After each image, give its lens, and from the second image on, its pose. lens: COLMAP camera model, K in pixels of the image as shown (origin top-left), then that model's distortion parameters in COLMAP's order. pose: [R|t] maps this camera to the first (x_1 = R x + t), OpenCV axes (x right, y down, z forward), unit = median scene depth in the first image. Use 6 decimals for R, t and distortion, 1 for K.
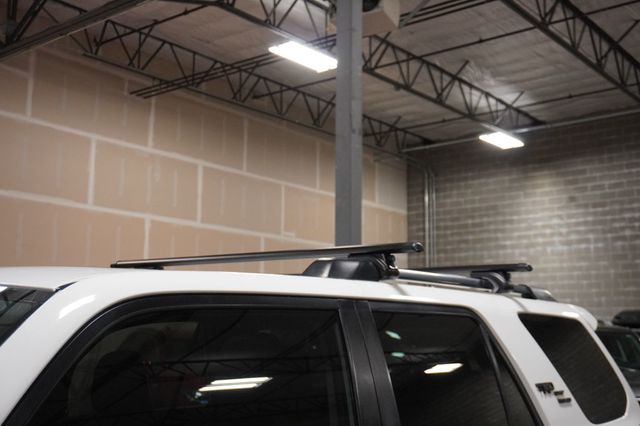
lens RADIAL K [[763.4, 0, 323.5], [0, 763.4, 217.5], [0, 0, 1]] dist [0.097740, 0.000000]
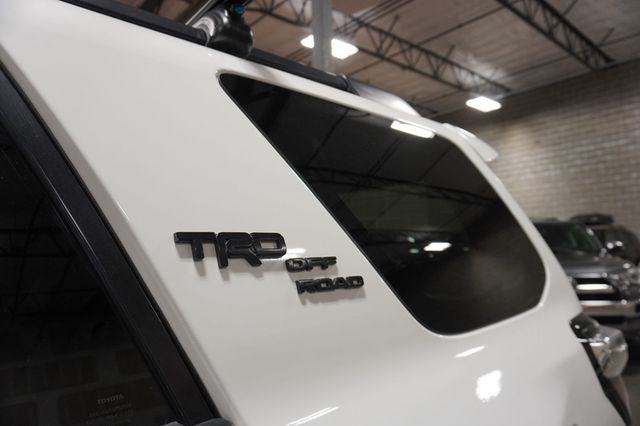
lens RADIAL K [[421.5, 0, 319.3], [0, 421.5, 211.0], [0, 0, 1]] dist [-0.003698, 0.004707]
pose [[0.981719, -0.051654, -0.183192, 0.068401], [0.063611, 0.996169, 0.060007, 0.038150], [0.179391, -0.070563, 0.981244, 0.162254]]
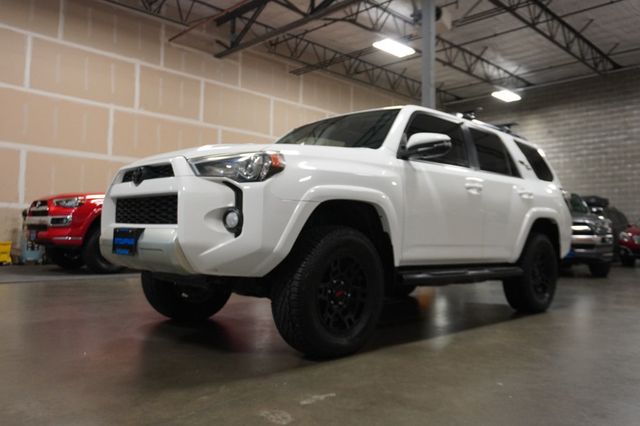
lens RADIAL K [[520.5, 0, 316.0], [0, 520.5, 207.4], [0, 0, 1]] dist [0.047125, -0.031180]
pose [[0.993358, 0.003713, -0.115006, -0.048727], [0.006439, 0.996119, 0.087781, 0.040752], [0.114886, -0.087938, 0.989479, -0.201677]]
